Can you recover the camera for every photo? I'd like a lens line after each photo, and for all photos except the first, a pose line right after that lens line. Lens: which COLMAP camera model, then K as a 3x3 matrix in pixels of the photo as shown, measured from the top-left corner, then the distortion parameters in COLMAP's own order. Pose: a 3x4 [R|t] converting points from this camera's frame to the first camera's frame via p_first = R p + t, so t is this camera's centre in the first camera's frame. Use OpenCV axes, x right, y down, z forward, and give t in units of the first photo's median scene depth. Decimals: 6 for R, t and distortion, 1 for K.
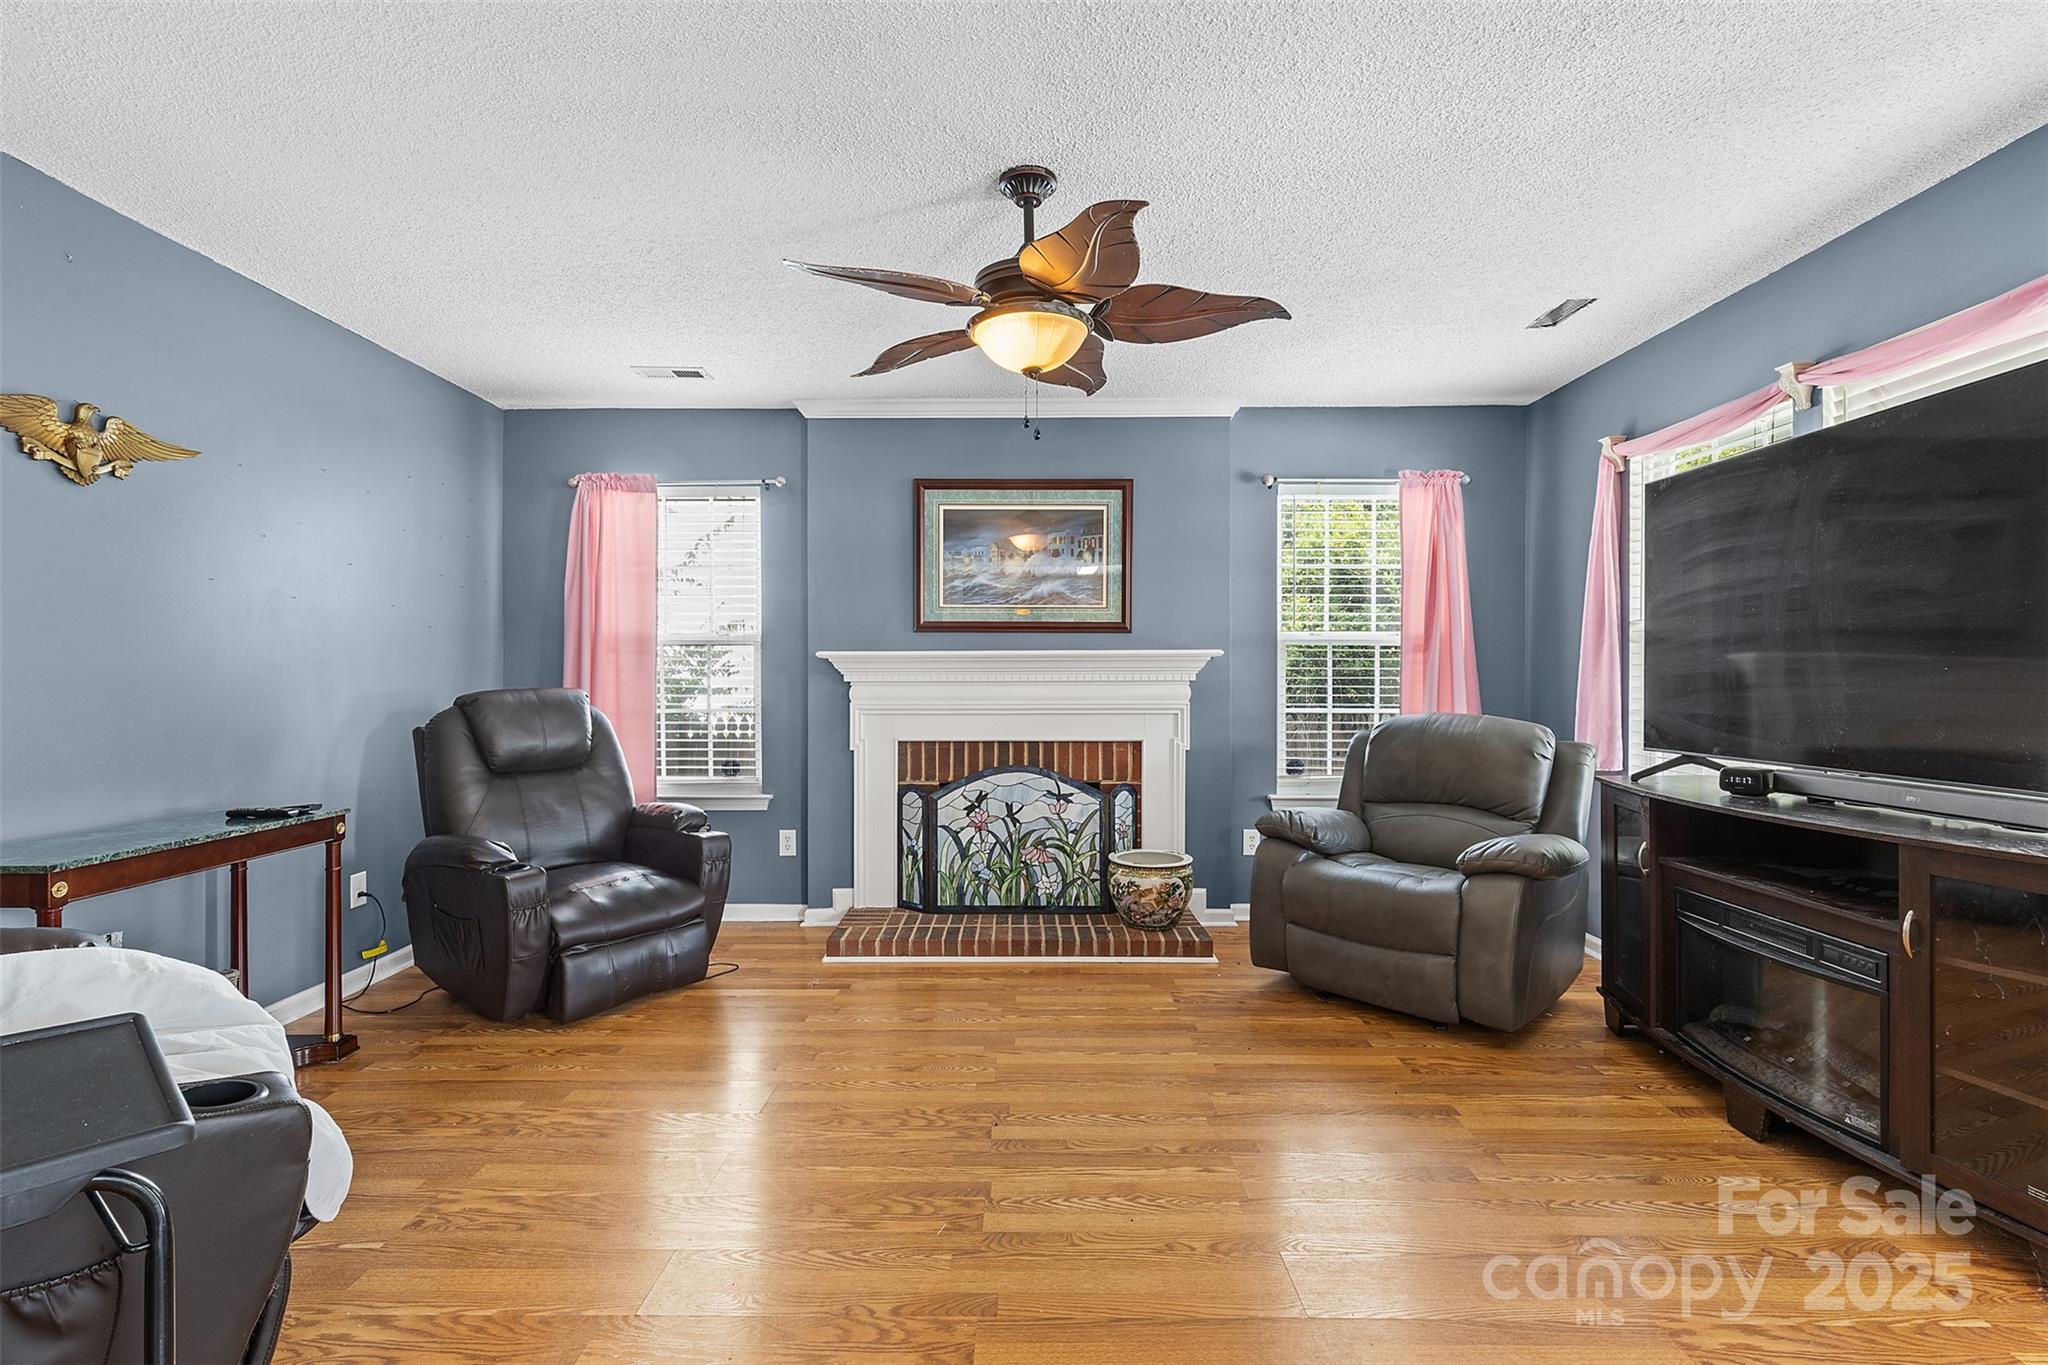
lens RADIAL K [[921.3, 0, 1022.5], [0, 921.3, 679.4], [0, 0, 1]] dist [0.007052, -0.000890]
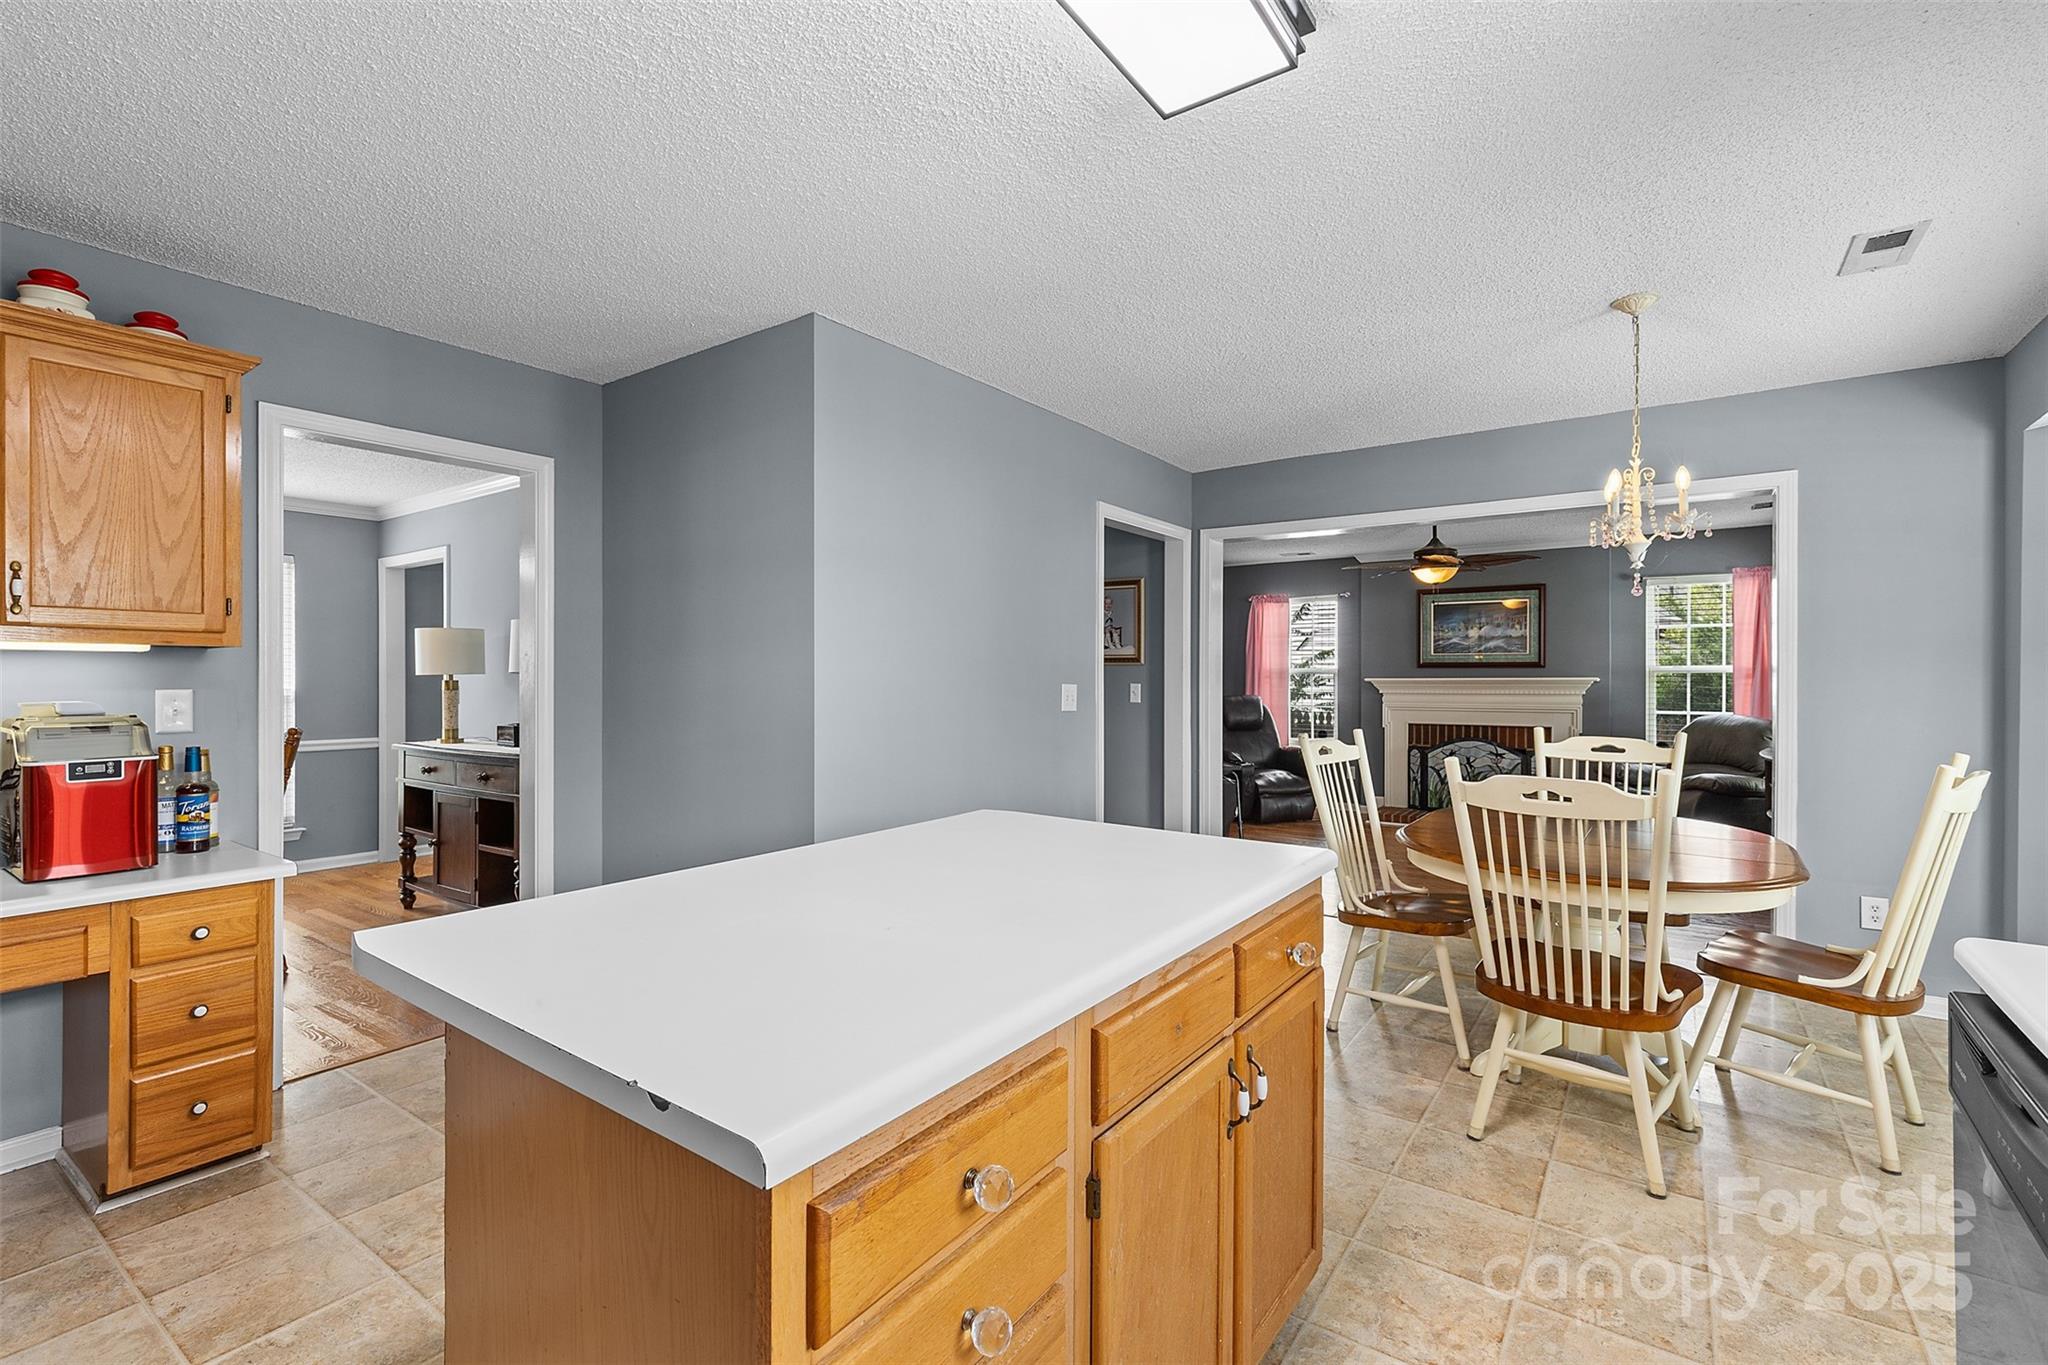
lens RADIAL K [[921.3, 0, 1027.8], [0, 921.3, 674.6], [0, 0, 1]] dist [0.007052, -0.000890]
pose [[0.823849, -0.001551, -0.566808, 0.322363], [-0.005976, 0.999917, -0.011424, -0.010181], [0.566778, 0.012799, 0.823771, -1.119735]]
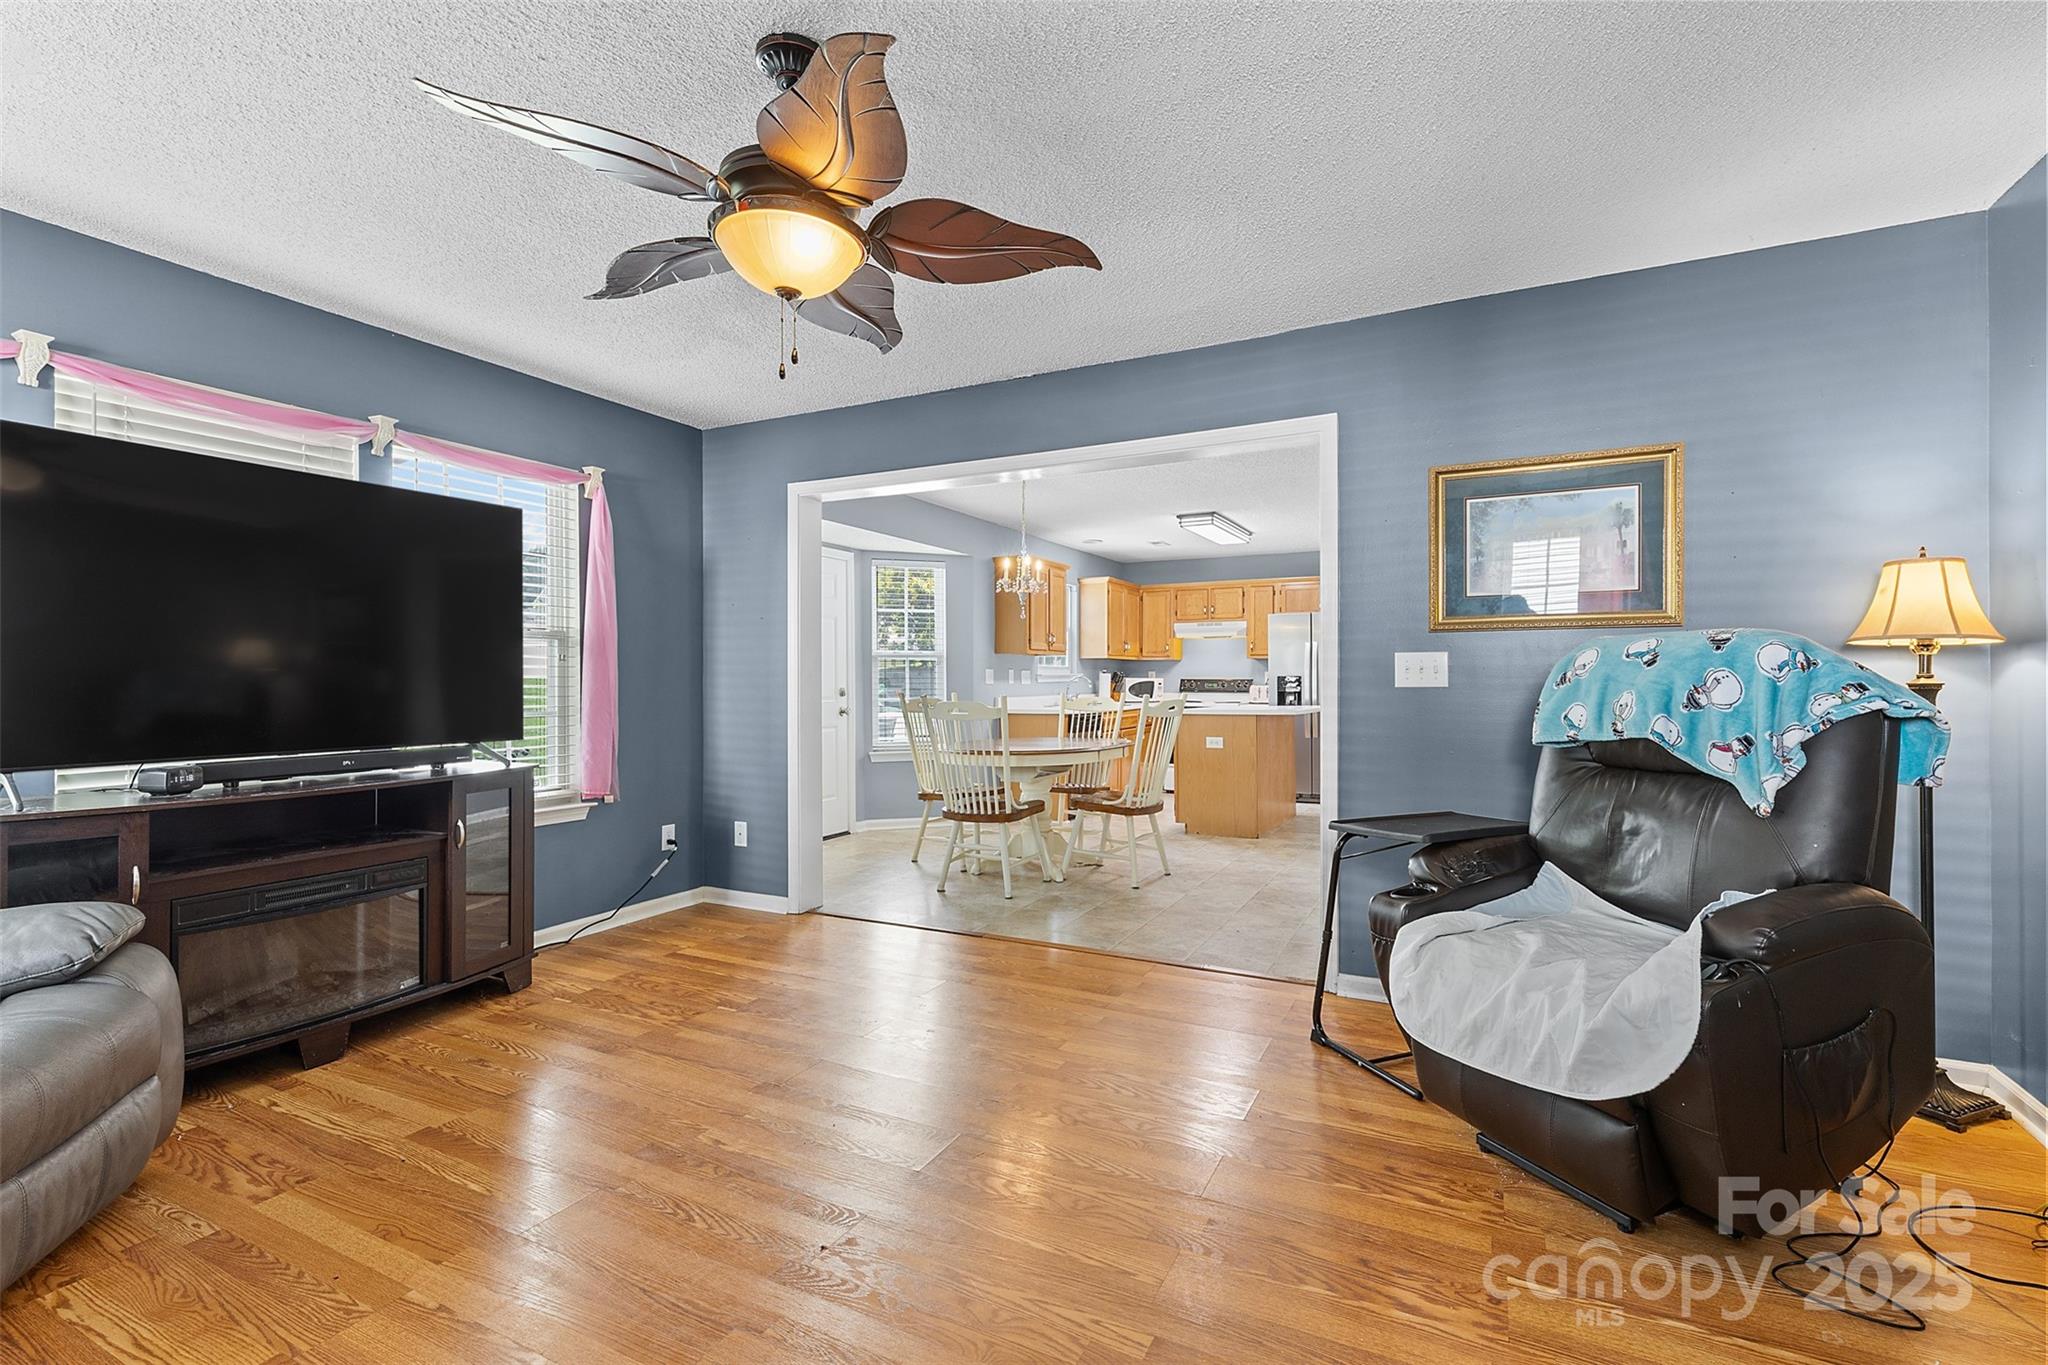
lens RADIAL K [[921.3, 0, 1024.1], [0, 921.3, 684.4], [0, 0, 1]] dist [0.007052, -0.000890]
pose [[-0.893679, -0.002542, 0.448699, -0.306296], [0.002339, 0.999944, 0.010324, -0.000783], [-0.448701, 0.010275, -0.893623, 0.932108]]
